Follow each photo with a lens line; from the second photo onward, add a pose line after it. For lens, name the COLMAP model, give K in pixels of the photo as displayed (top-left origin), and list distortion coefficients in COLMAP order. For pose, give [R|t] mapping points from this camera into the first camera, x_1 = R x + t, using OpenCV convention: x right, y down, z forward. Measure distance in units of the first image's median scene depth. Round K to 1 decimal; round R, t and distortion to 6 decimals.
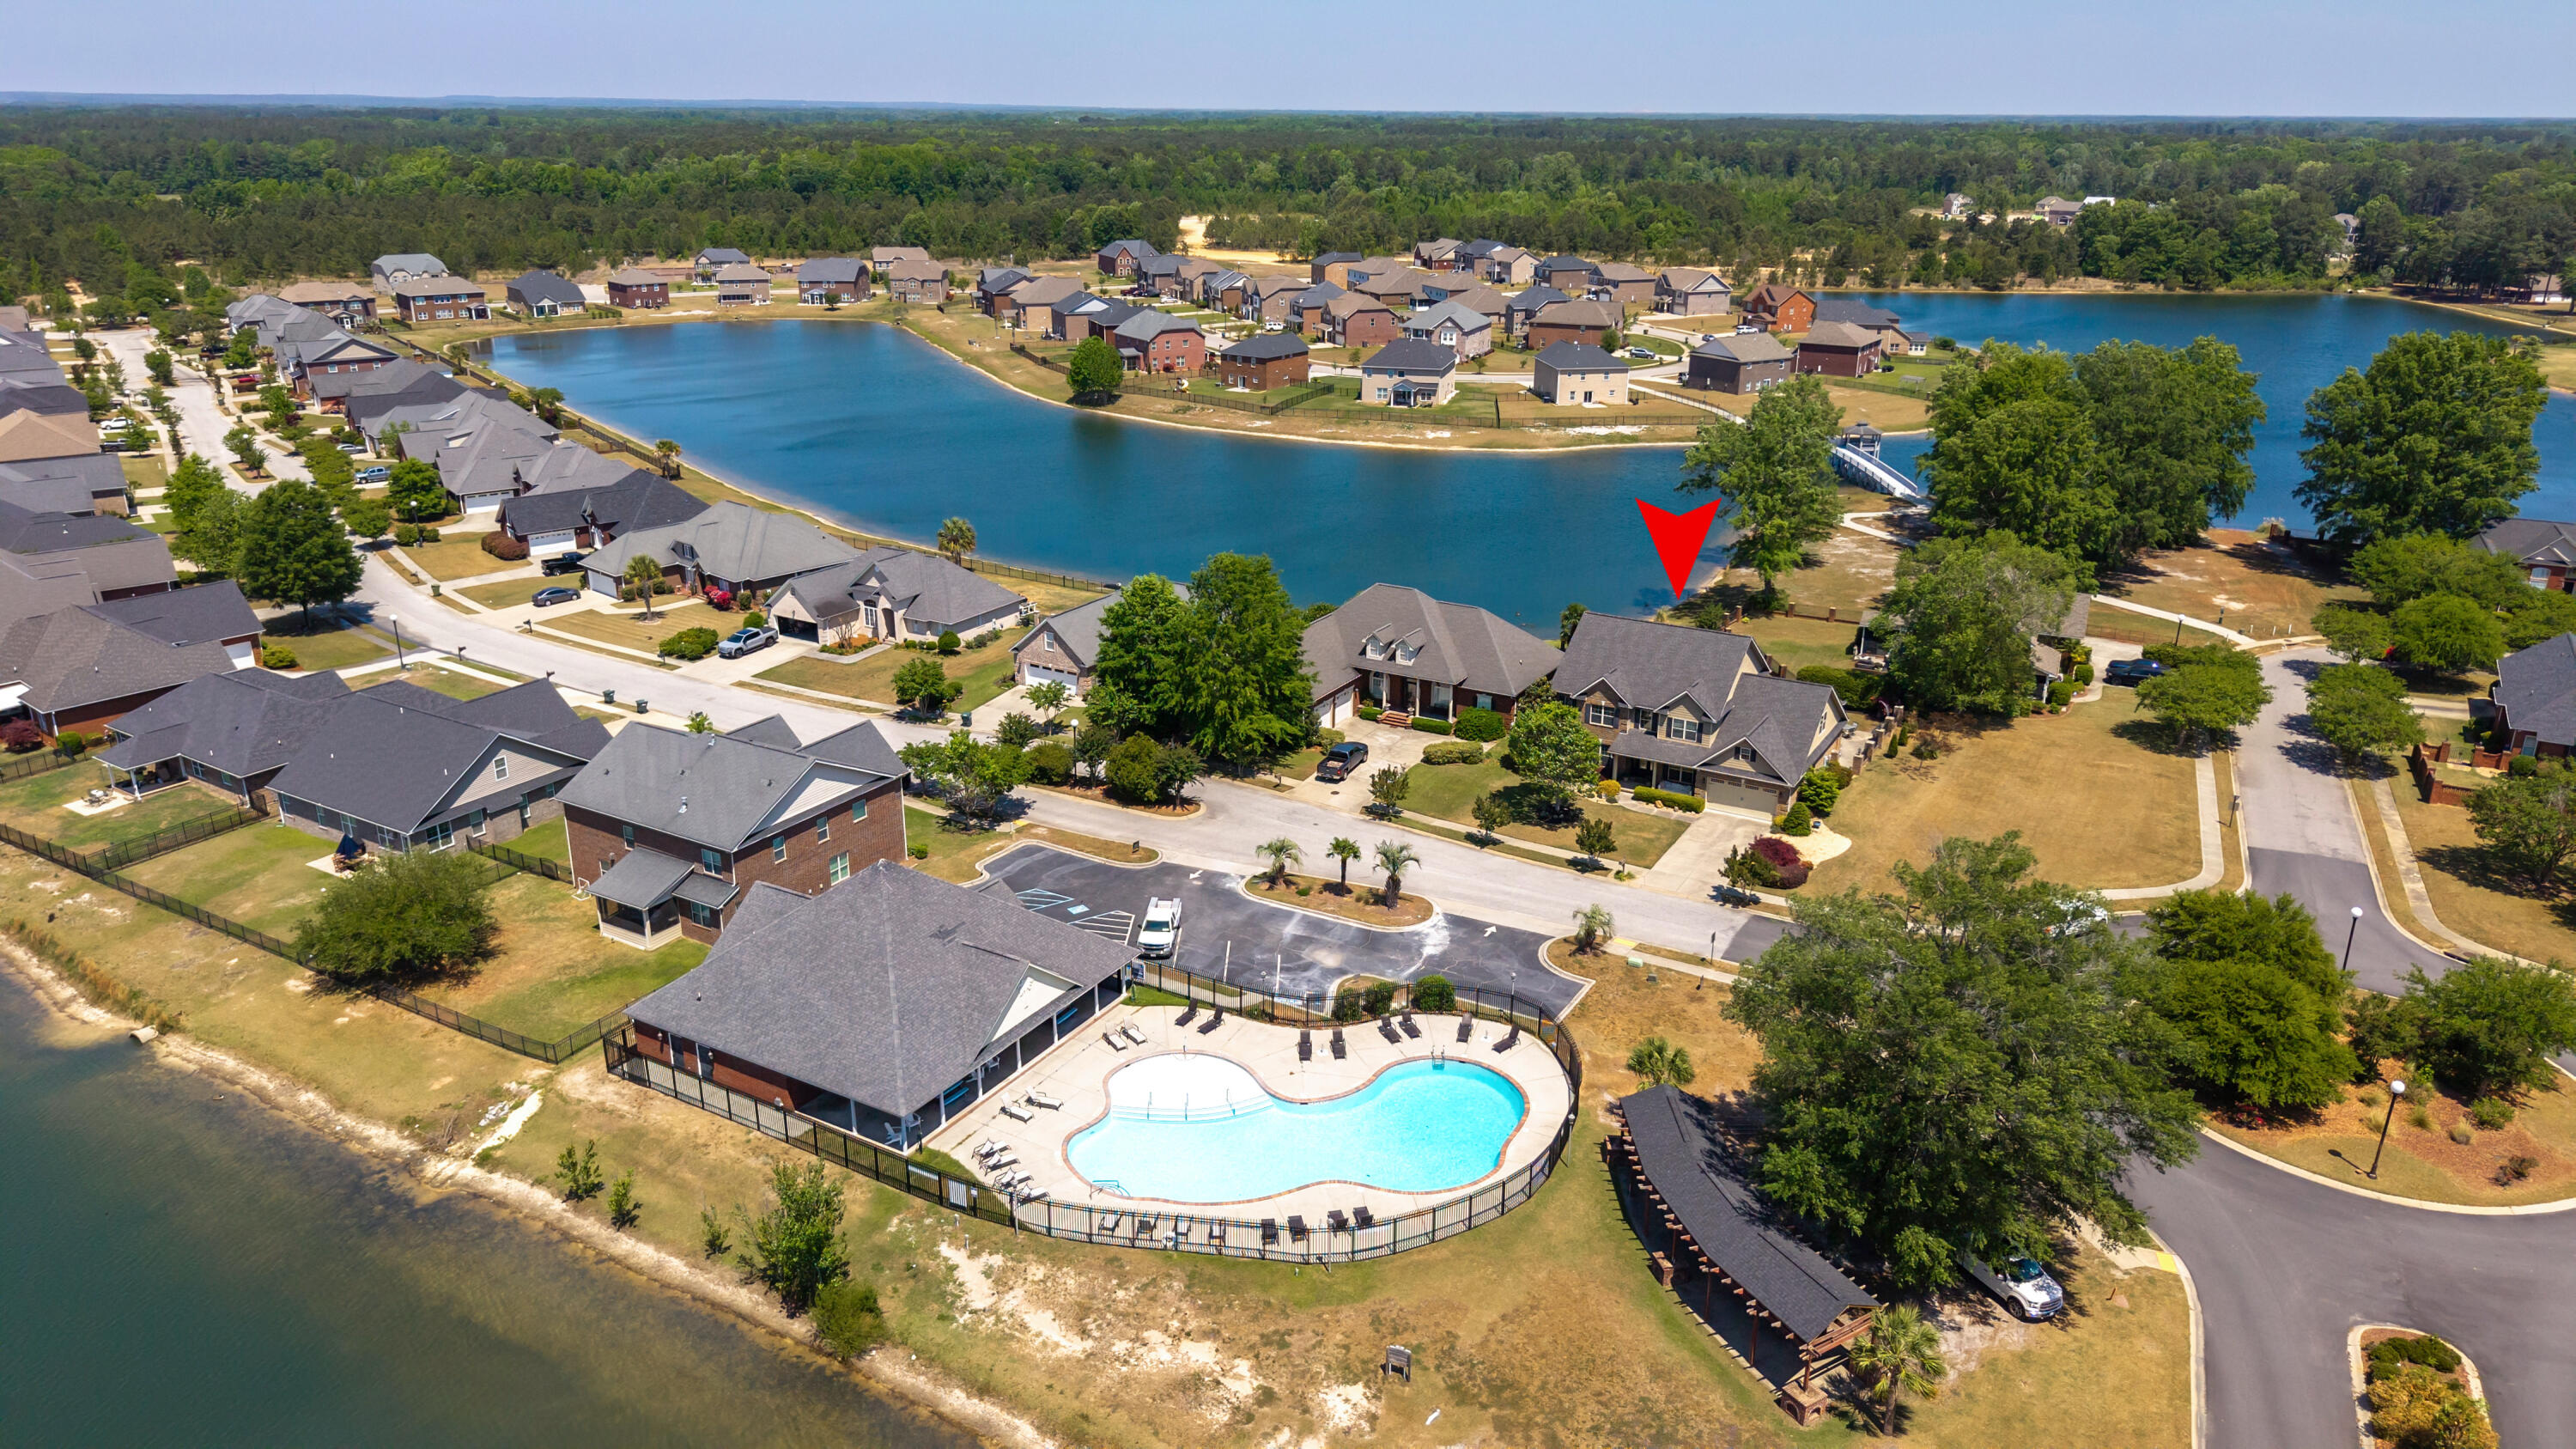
lens RADIAL K [[1715.2, 0, 1297.6], [0, 1715.2, 716.6], [0, 0, 1]] dist [0.073549, -0.103436]
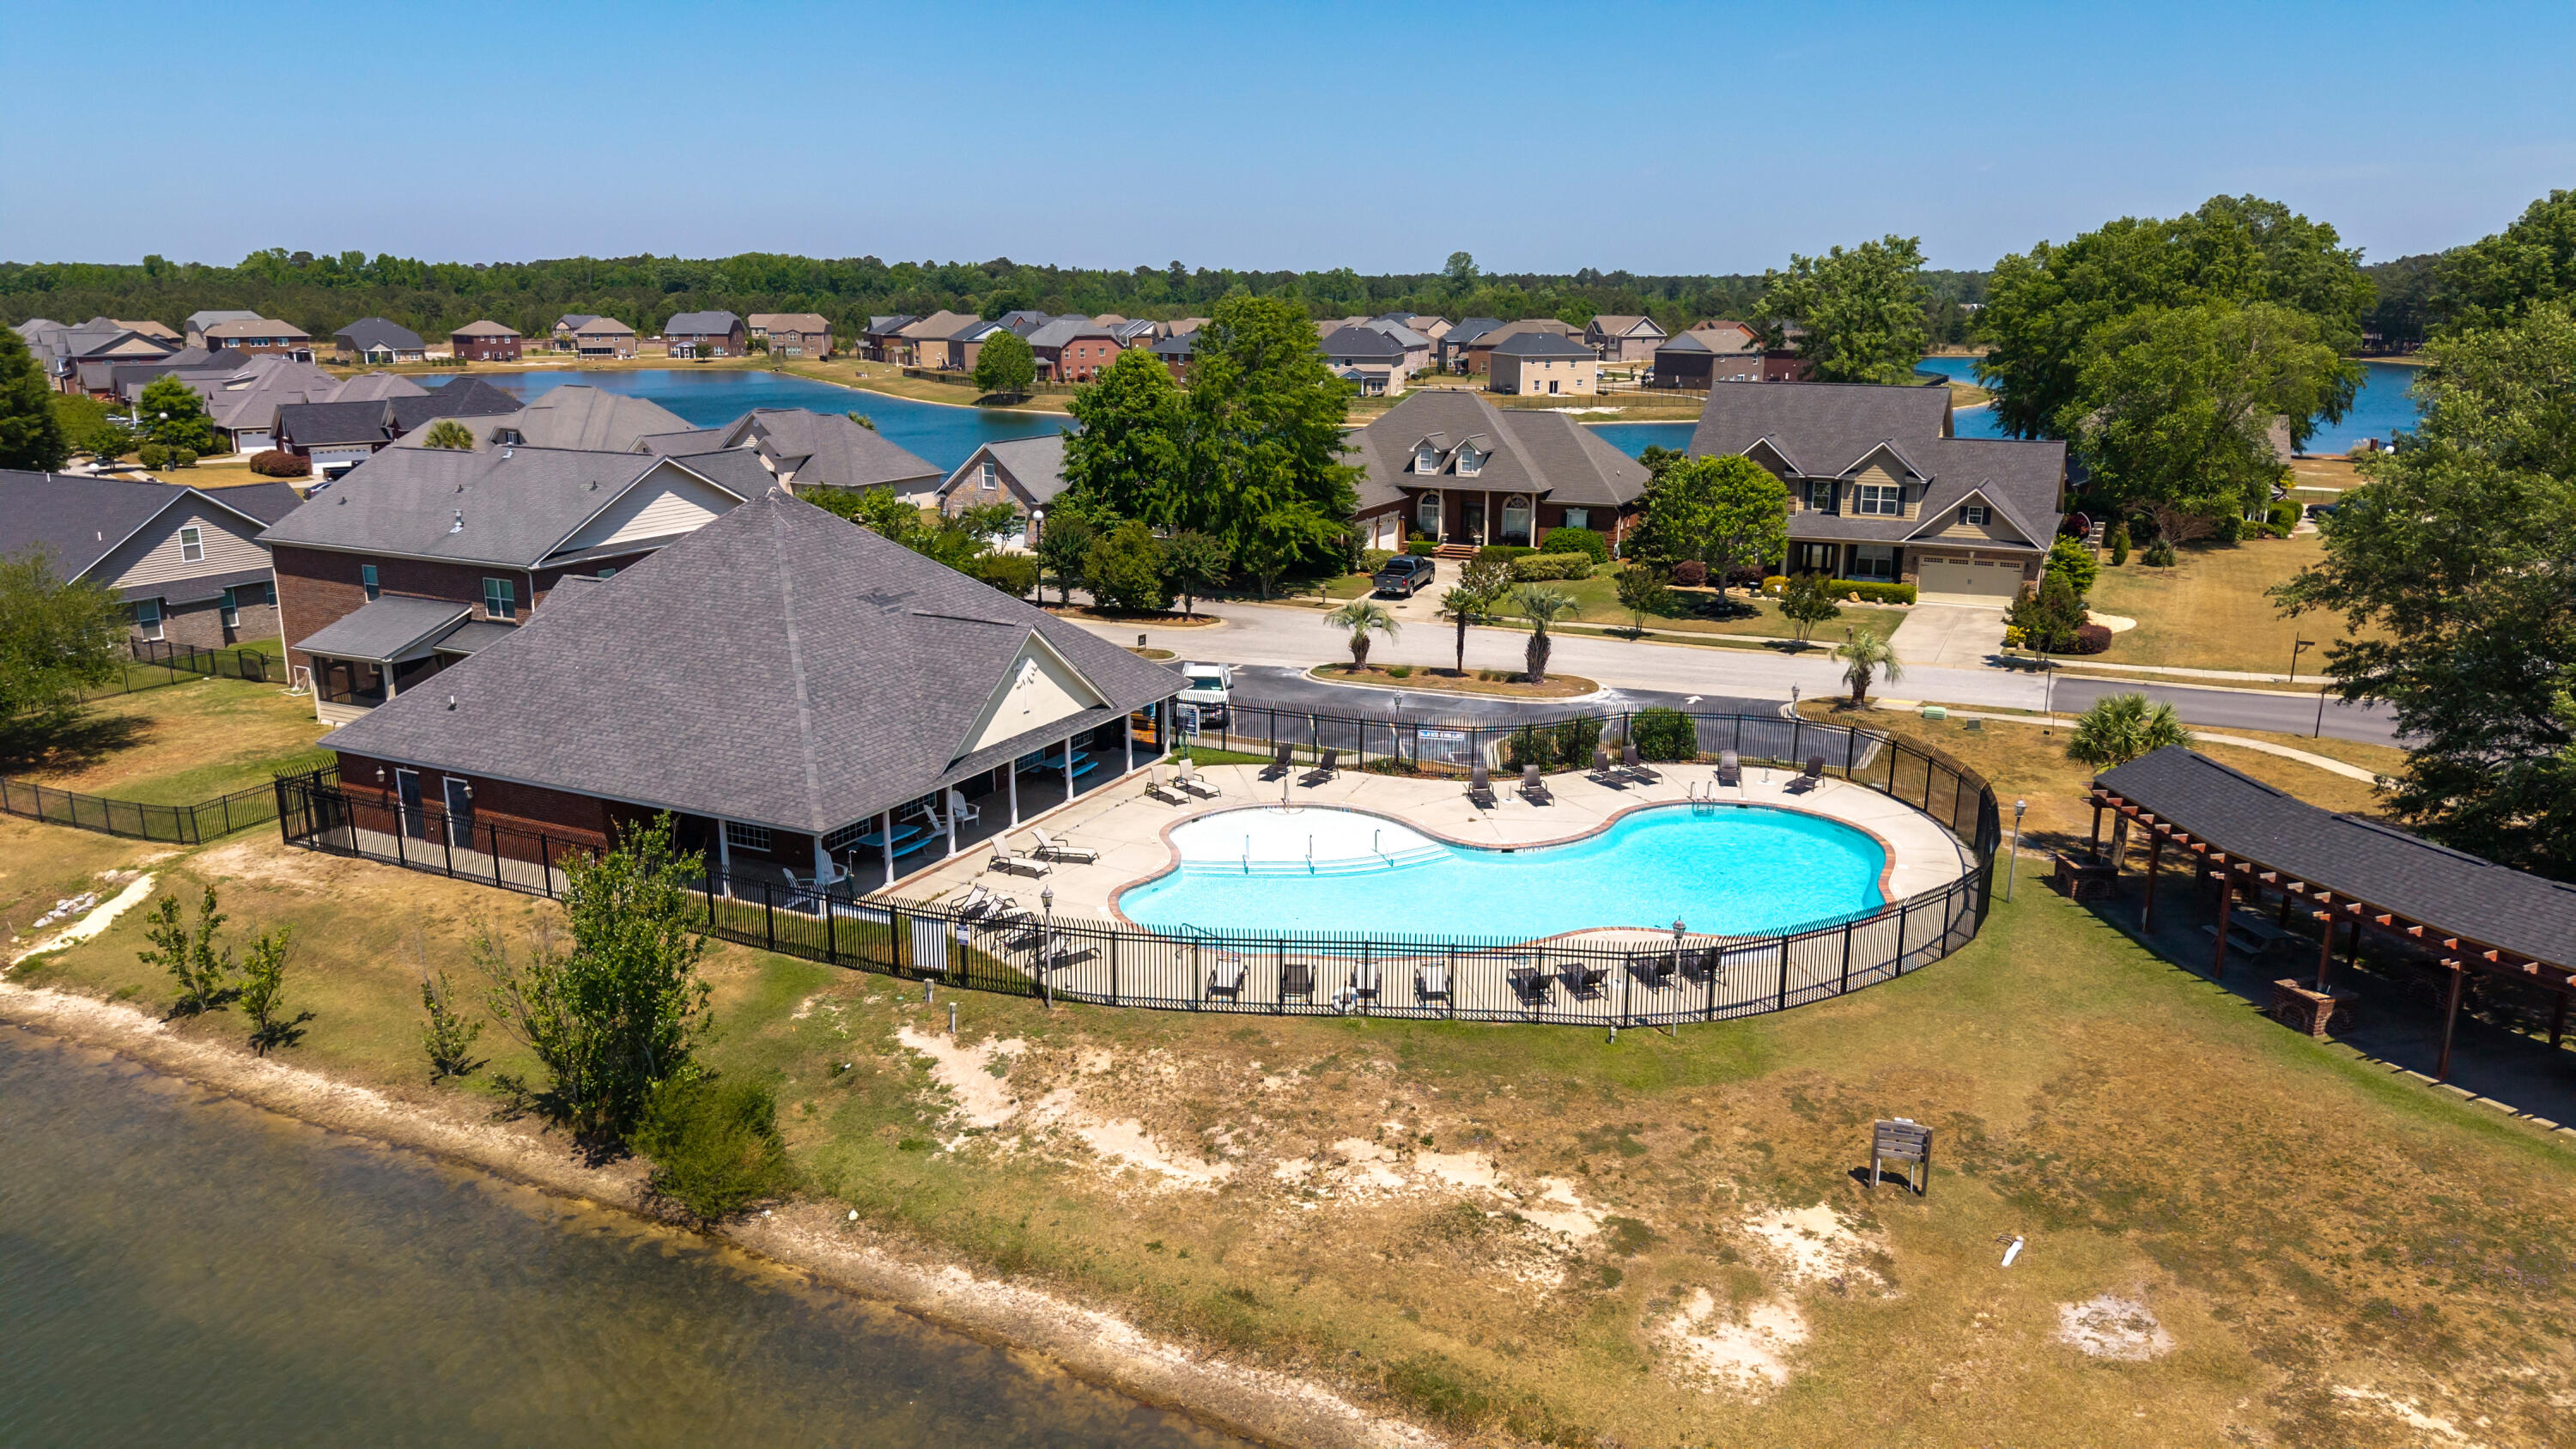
lens RADIAL K [[1715.2, 0, 1297.6], [0, 1715.2, 716.6], [0, 0, 1]] dist [0.073549, -0.103436]
pose [[0.997419, -0.019601, 0.069070, -0.079120], [0.026106, 0.995176, -0.094567, 0.171175], [-0.066883, 0.096126, 0.993120, 0.307906]]
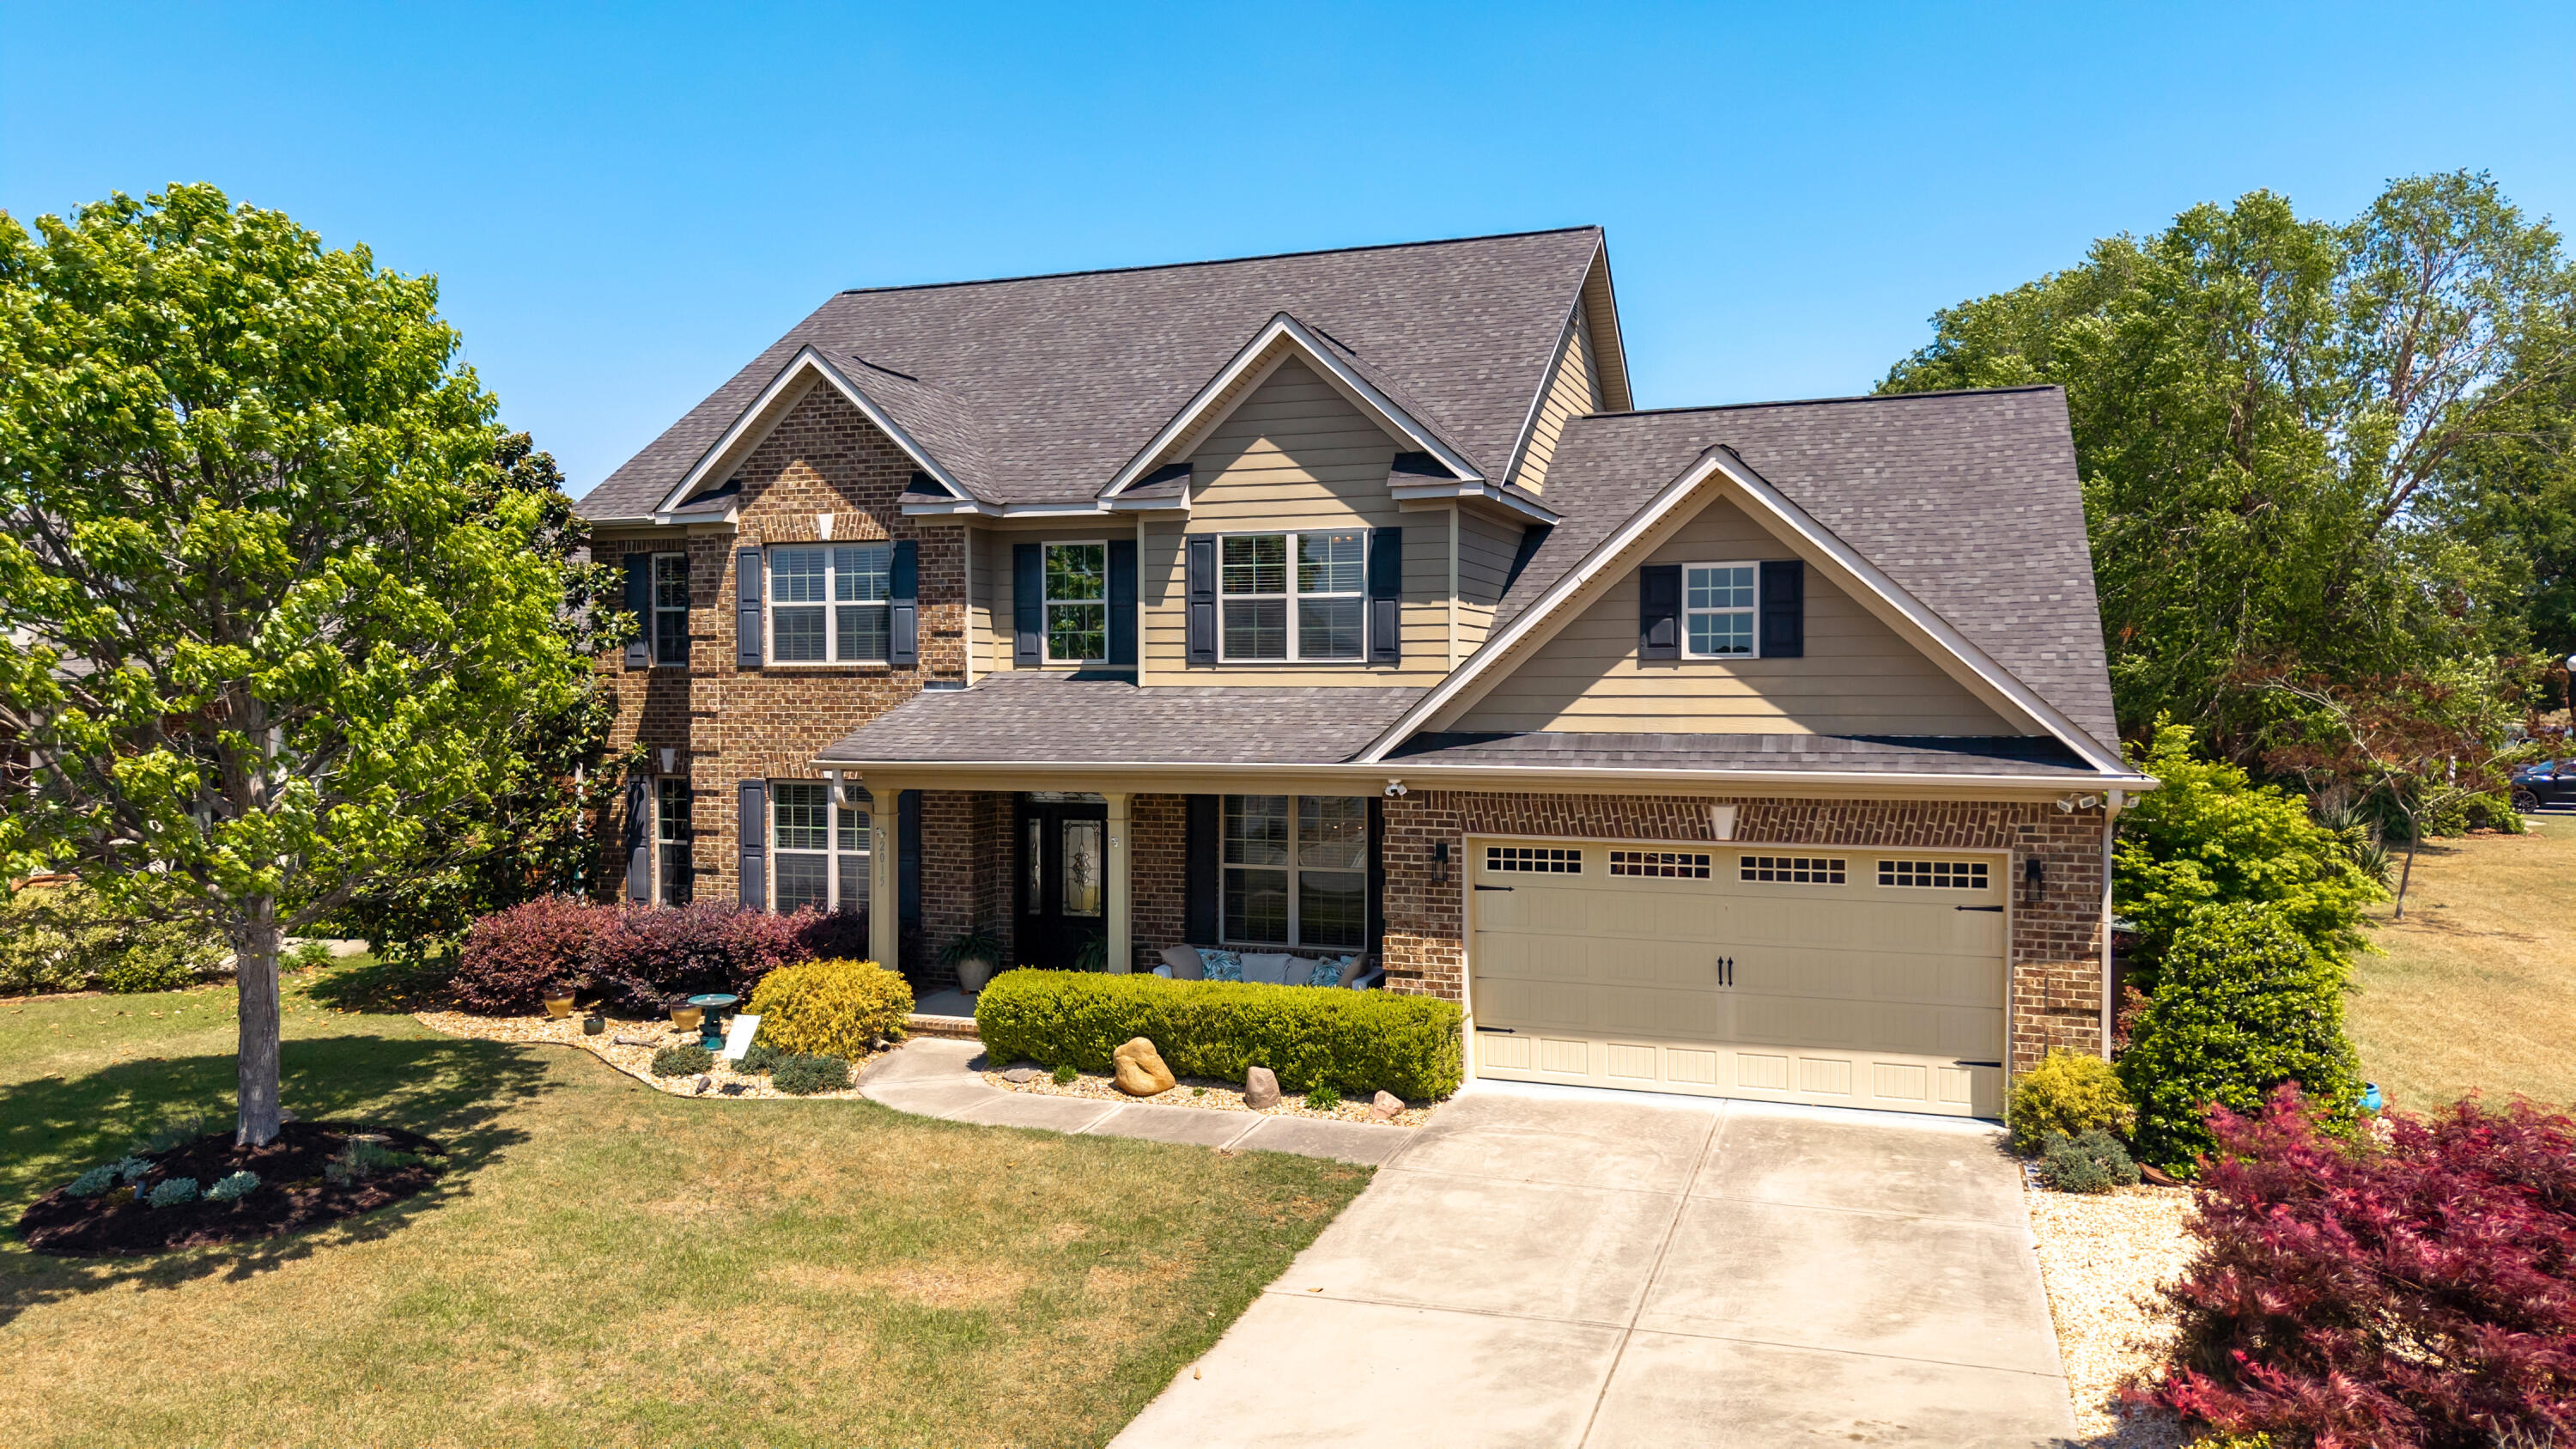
lens RADIAL K [[1723.3, 0, 1296.1], [0, 1723.3, 719.5], [0, 0, 1]] dist [0.044622, -0.070857]
pose [[0.983087, -0.009682, 0.182886, 0.206508], [0.066669, 0.949004, -0.308135, 0.070441], [-0.170576, 0.315117, 0.933598, 0.899960]]
